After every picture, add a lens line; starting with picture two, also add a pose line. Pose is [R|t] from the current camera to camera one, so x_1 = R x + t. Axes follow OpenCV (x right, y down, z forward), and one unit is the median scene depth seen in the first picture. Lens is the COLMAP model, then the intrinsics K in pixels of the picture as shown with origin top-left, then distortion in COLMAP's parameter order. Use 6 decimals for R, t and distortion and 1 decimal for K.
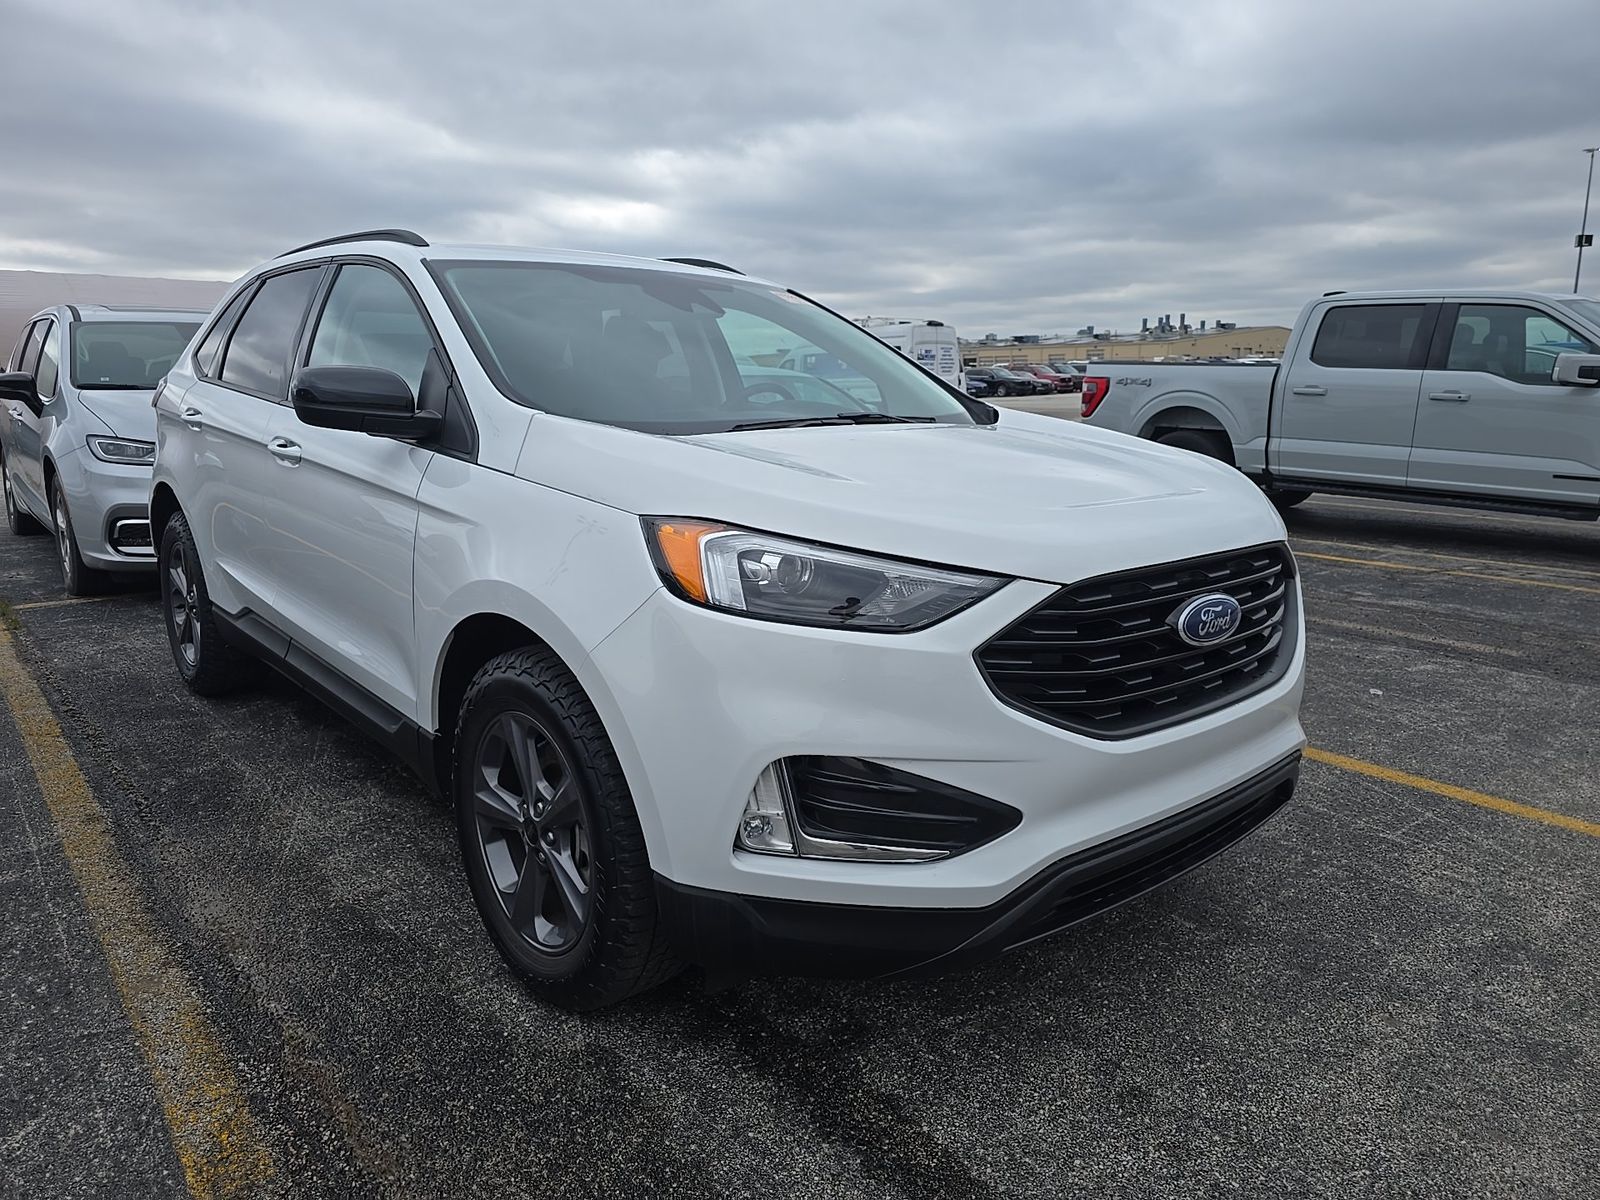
lens RADIAL K [[1071.4, 0, 800.0], [0, 1071.4, 600.0], [0, 0, 1]] dist [0.063056, -0.056854]
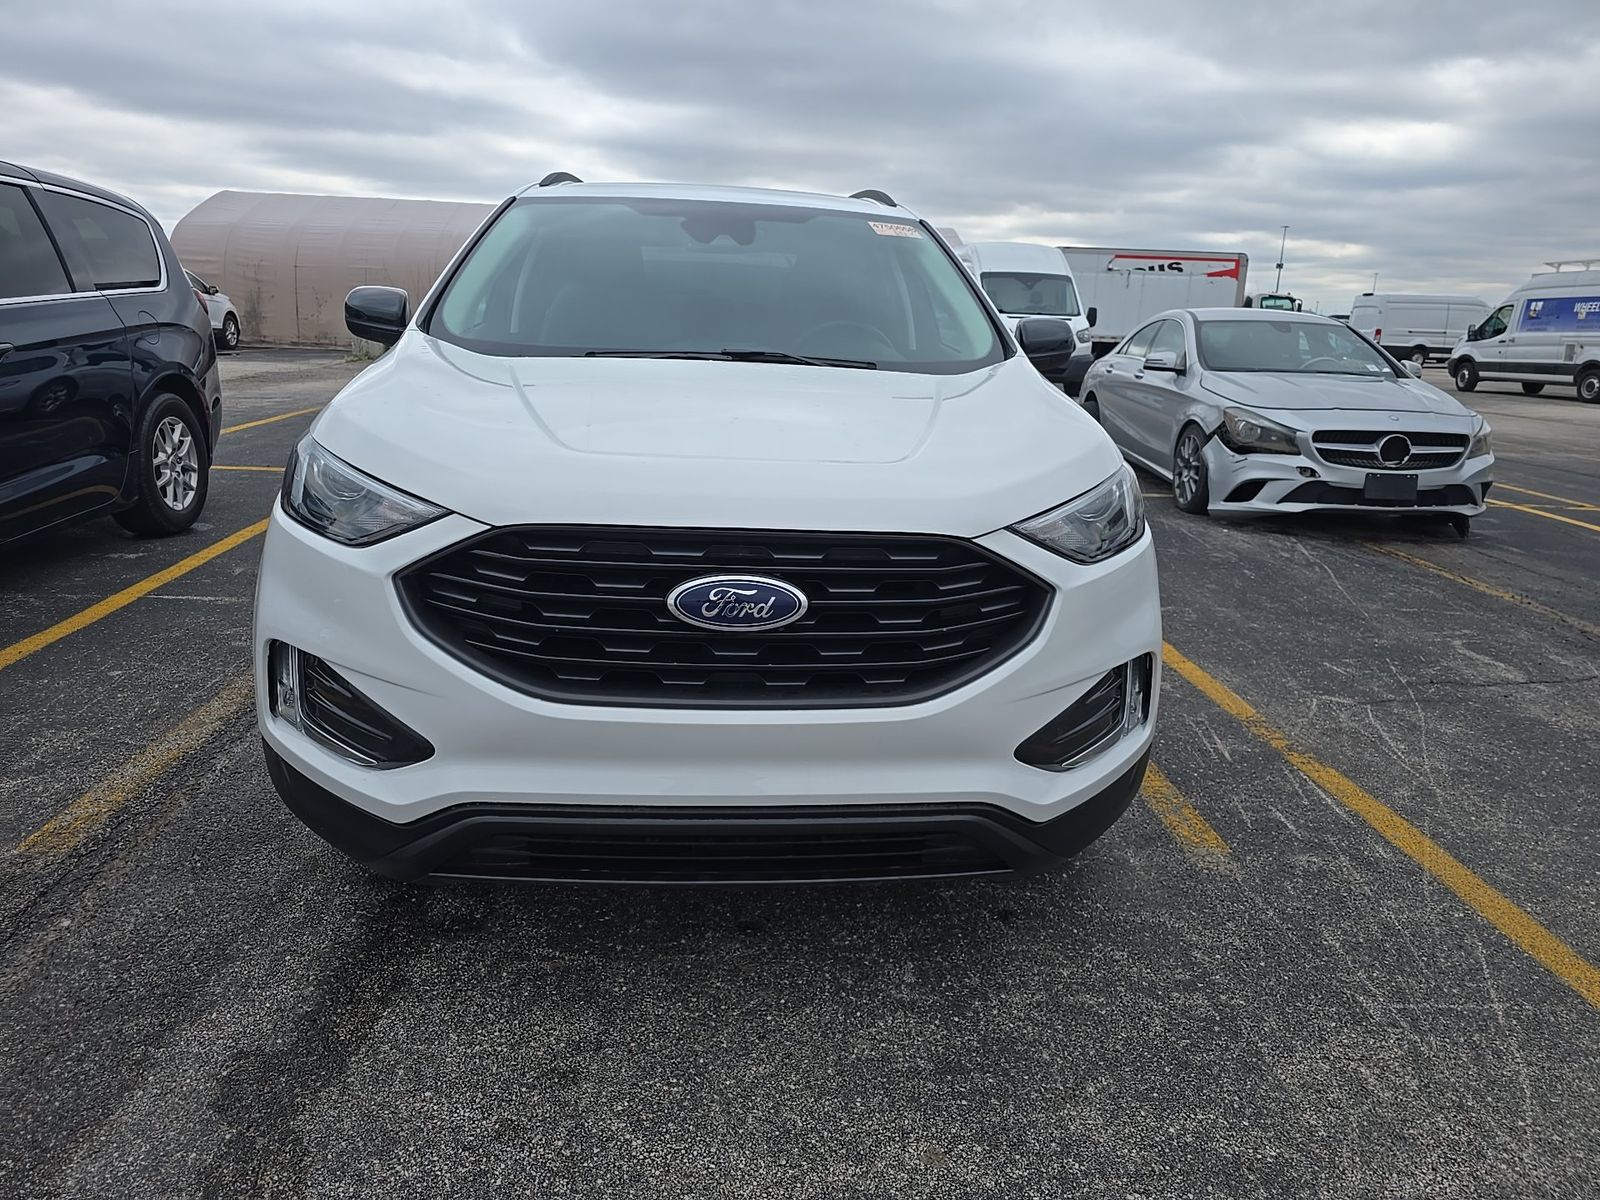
lens RADIAL K [[1071.4, 0, 800.0], [0, 1071.4, 600.0], [0, 0, 1]] dist [0.063056, -0.056854]
pose [[0.806997, 0.183409, -0.561353, 0.931084], [-0.155229, 0.983004, 0.098017, -0.078701], [0.569790, 0.008039, 0.821751, 0.334458]]
